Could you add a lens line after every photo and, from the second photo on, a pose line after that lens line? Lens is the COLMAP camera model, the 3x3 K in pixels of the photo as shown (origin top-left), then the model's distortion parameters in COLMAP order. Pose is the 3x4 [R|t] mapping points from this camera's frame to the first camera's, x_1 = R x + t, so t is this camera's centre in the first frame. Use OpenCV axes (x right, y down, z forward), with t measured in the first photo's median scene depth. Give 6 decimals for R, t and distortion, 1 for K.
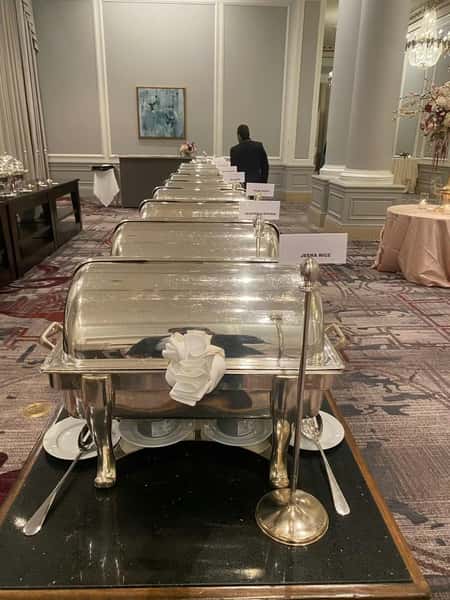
lens RADIAL K [[444.3, 0, 225.0], [0, 444.3, 300.0], [0, 0, 1]] dist [0.045508, -0.075225]
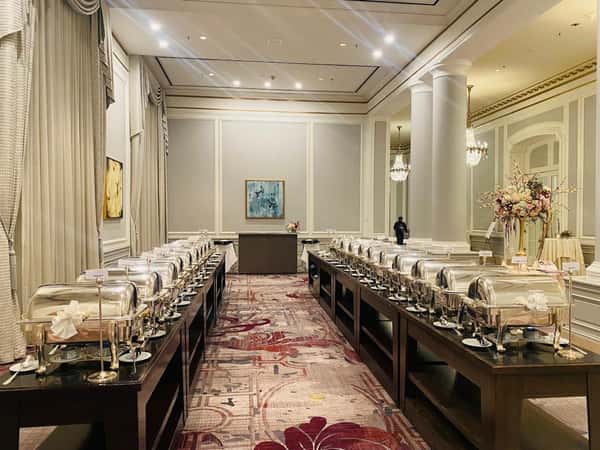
lens RADIAL K [[444.3, 0, 300.0], [0, 444.3, 225.0], [0, 0, 1]] dist [0.045508, -0.075225]
pose [[0.996734, -0.013347, 0.079641, -0.147637], [0.037695, 0.949102, -0.312704, 0.040152], [-0.071414, 0.314685, 0.946506, -0.155073]]
